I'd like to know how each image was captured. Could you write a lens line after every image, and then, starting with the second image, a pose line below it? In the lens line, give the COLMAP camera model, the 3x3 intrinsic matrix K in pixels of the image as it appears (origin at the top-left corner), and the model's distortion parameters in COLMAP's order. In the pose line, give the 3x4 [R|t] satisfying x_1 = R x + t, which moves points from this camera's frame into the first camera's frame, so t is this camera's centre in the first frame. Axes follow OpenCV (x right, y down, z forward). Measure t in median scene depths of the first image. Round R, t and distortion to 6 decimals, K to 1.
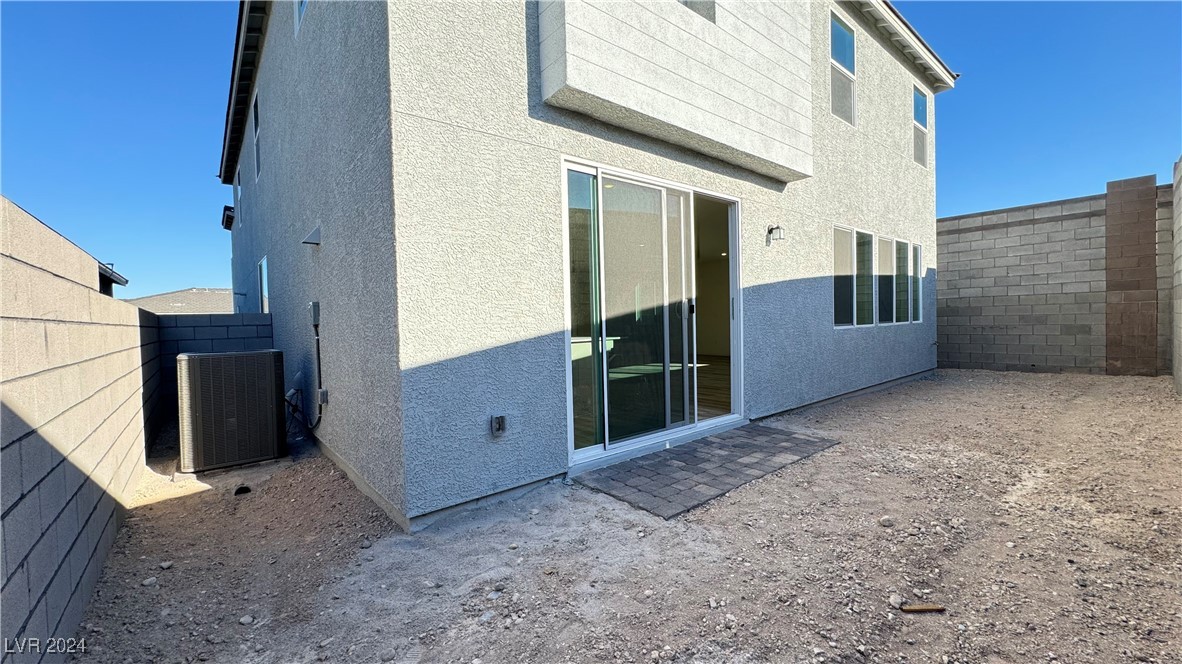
lens RADIAL K [[473.2, 0, 591.0], [0, 473.2, 332.0], [0, 0, 1]] dist [-0.001614, 0.000036]
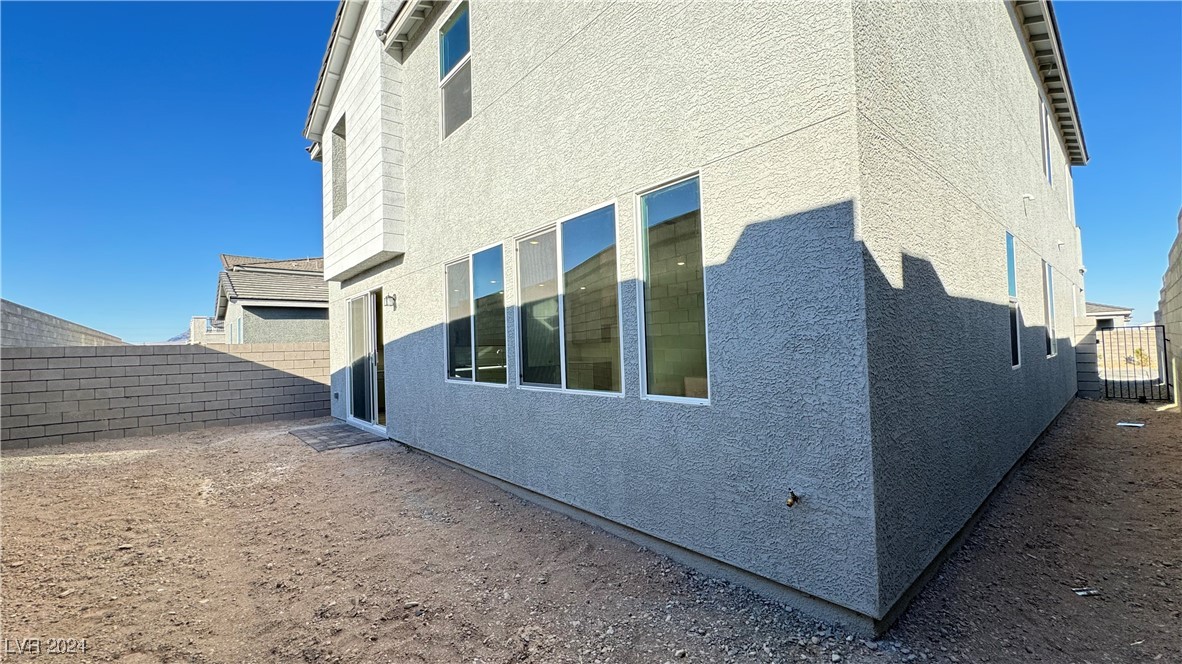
lens RADIAL K [[473.2, 0, 591.0], [0, 473.2, 332.0], [0, 0, 1]] dist [-0.001614, 0.000036]
pose [[0.028665, -0.004037, -0.999581, 2.206574], [0.006636, 0.999971, -0.003849, -0.149684], [0.999567, -0.006523, 0.028691, 1.965067]]
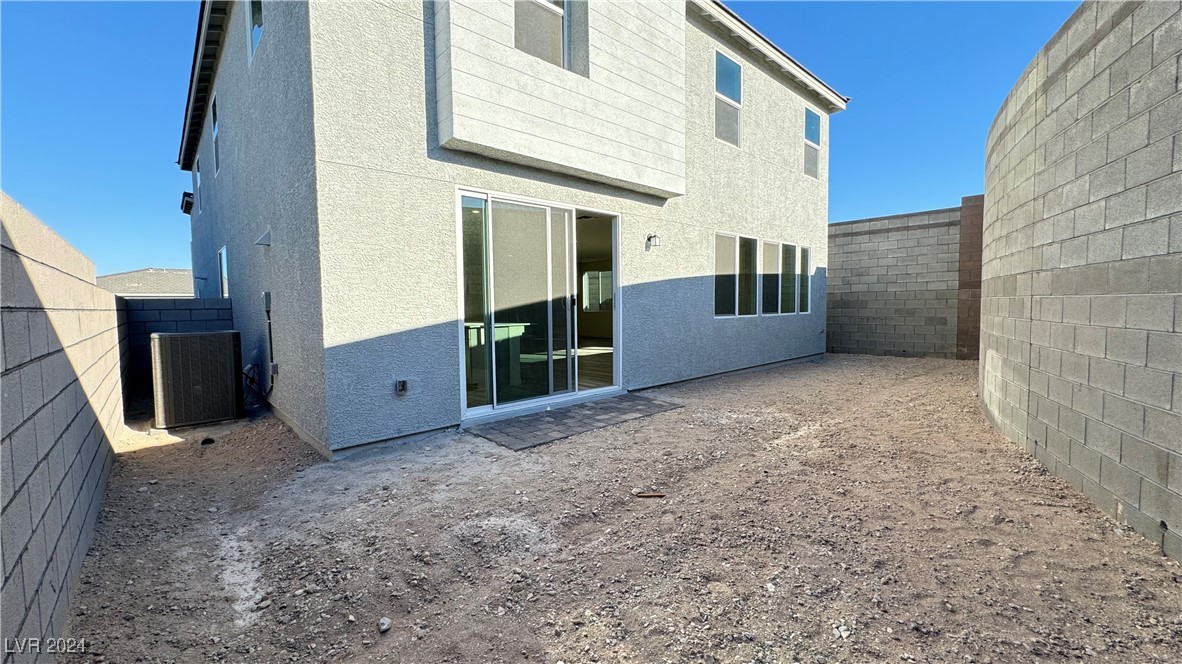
lens RADIAL K [[473.2, 0, 591.0], [0, 473.2, 332.0], [0, 0, 1]] dist [-0.001614, 0.000036]
pose [[0.998535, 0.010199, 0.053144, 0.213702], [-0.011840, 0.999460, 0.030654, -0.008525], [-0.052802, -0.031239, 0.998116, -0.302630]]
